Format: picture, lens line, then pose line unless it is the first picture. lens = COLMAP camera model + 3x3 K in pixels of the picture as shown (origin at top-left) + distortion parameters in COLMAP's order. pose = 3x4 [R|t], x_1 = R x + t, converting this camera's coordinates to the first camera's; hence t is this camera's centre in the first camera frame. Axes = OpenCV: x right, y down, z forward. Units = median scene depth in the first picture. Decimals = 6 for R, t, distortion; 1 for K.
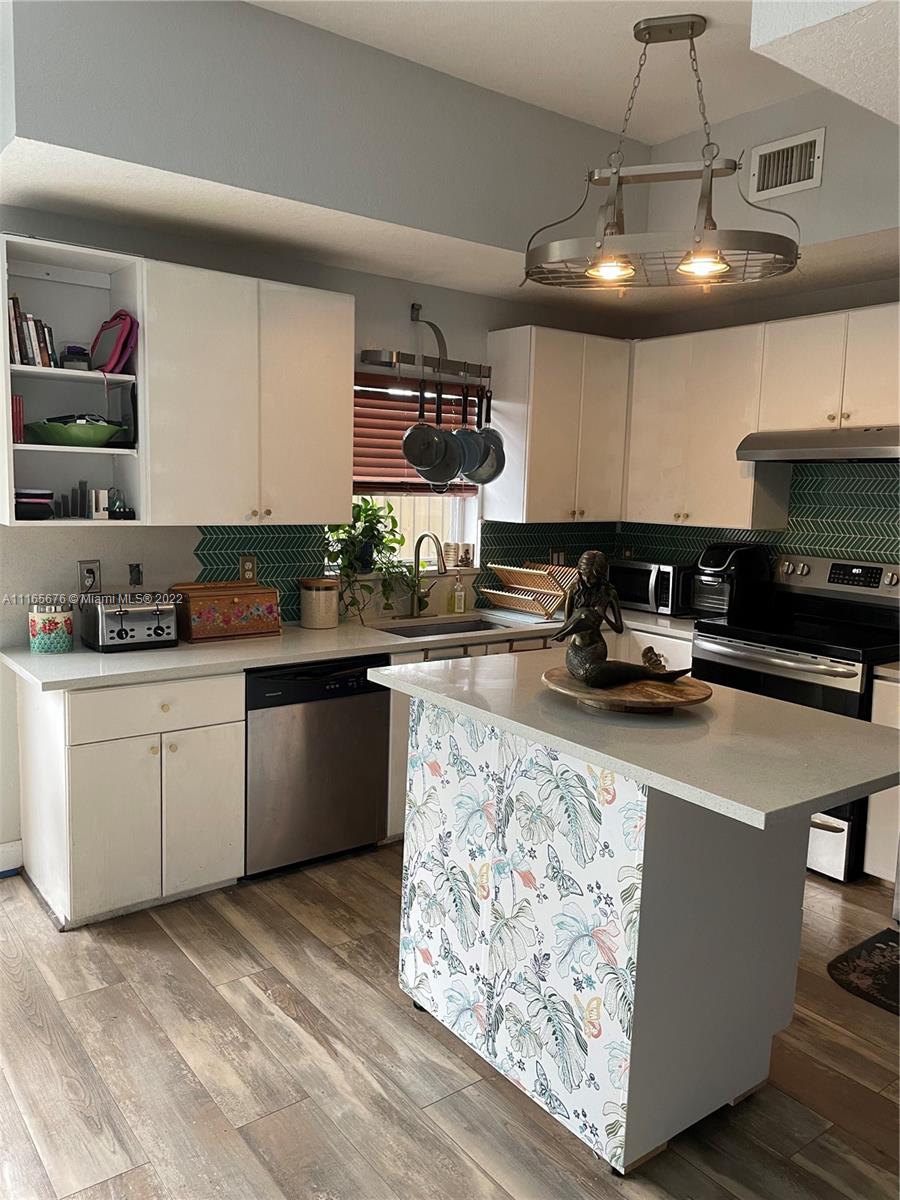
lens RADIAL K [[898.4, 0, 447.2], [0, 898.4, 597.5], [0, 0, 1]] dist [0.097340, -0.130078]
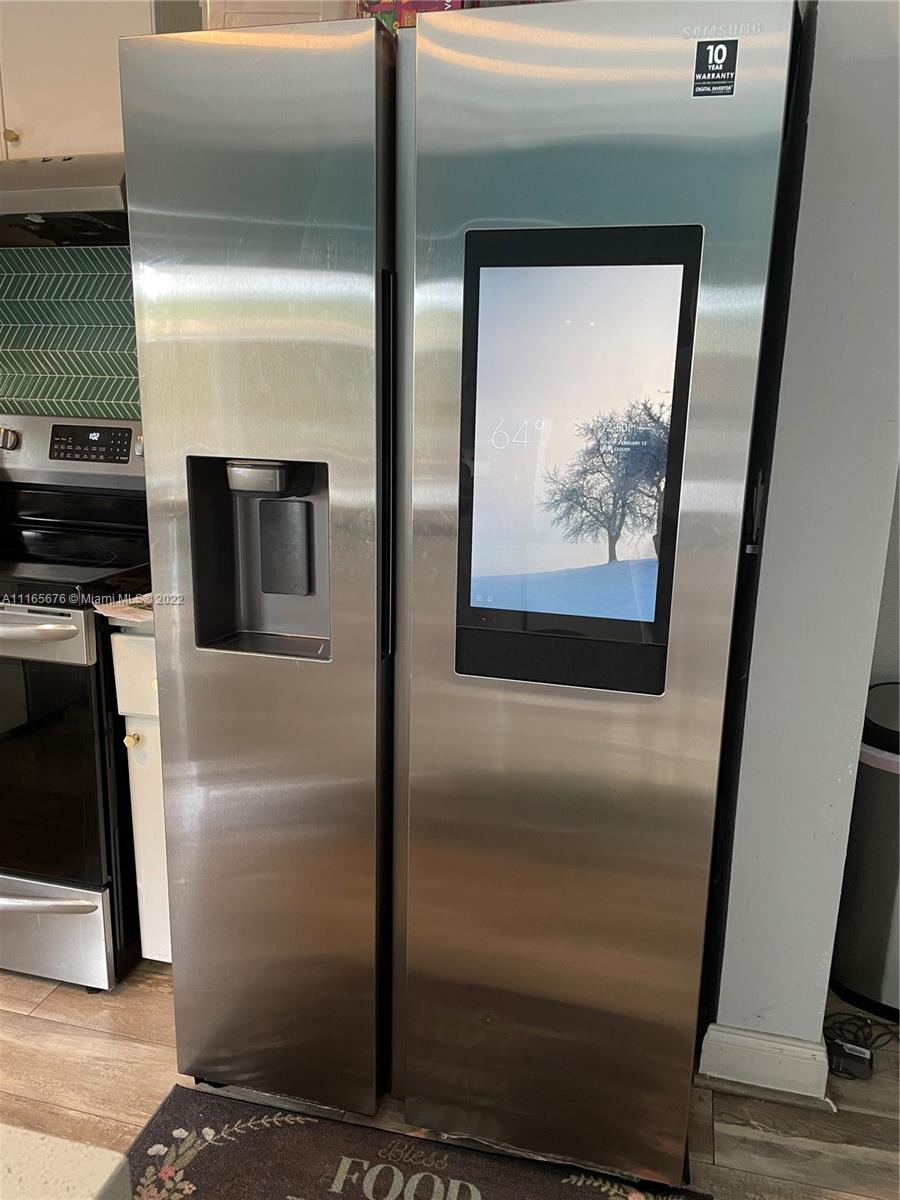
lens RADIAL K [[898.4, 0, 447.2], [0, 898.4, 597.5], [0, 0, 1]] dist [0.097340, -0.130078]
pose [[0.785431, -0.159601, 0.598019, 0.423291], [0.081700, 0.984462, 0.155432, 0.001477], [-0.613534, -0.073223, 0.786266, 0.631132]]
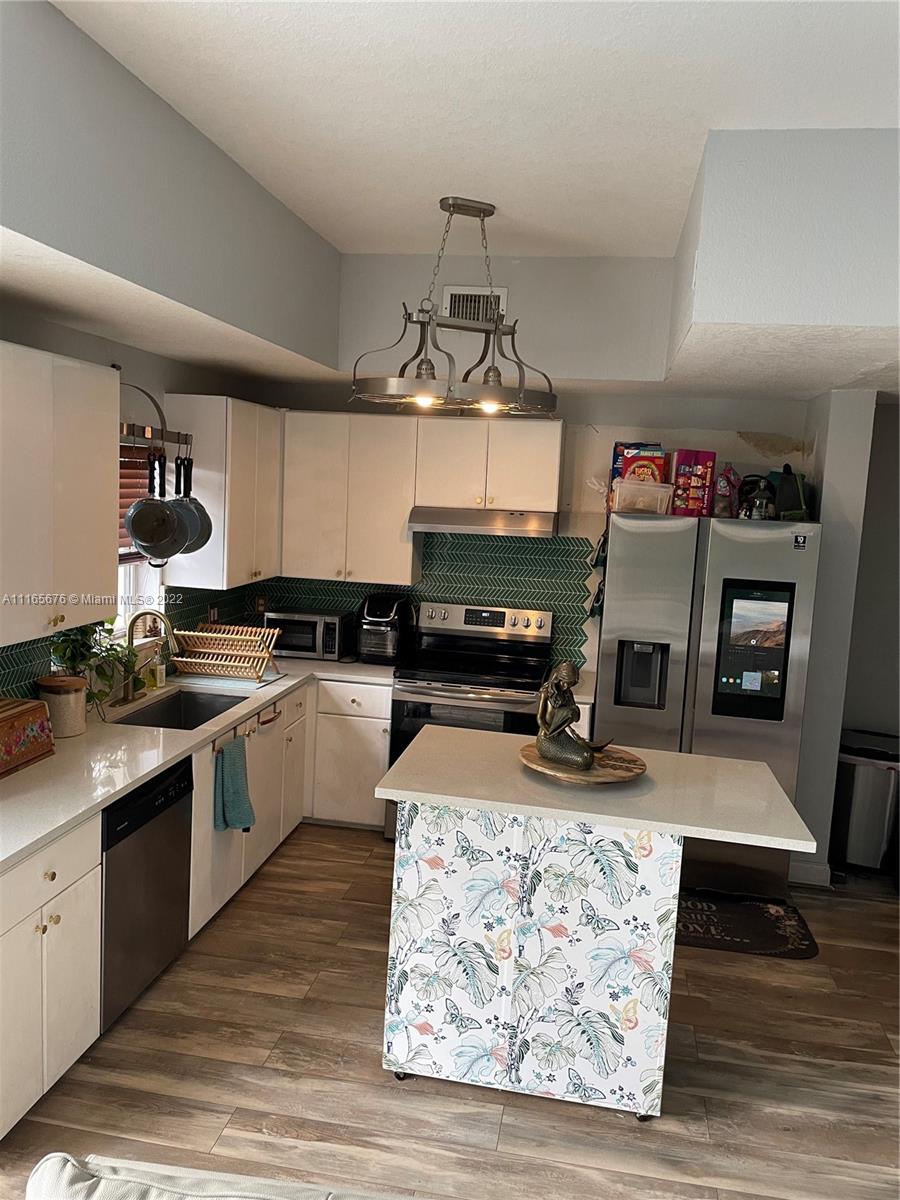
lens RADIAL K [[898.4, 0, 447.2], [0, 898.4, 597.5], [0, 0, 1]] dist [0.097340, -0.130078]
pose [[0.732376, -0.076412, 0.676599, -0.740077], [0.057391, 0.997075, 0.050483, -0.196678], [-0.678477, 0.001858, 0.734619, 0.154375]]
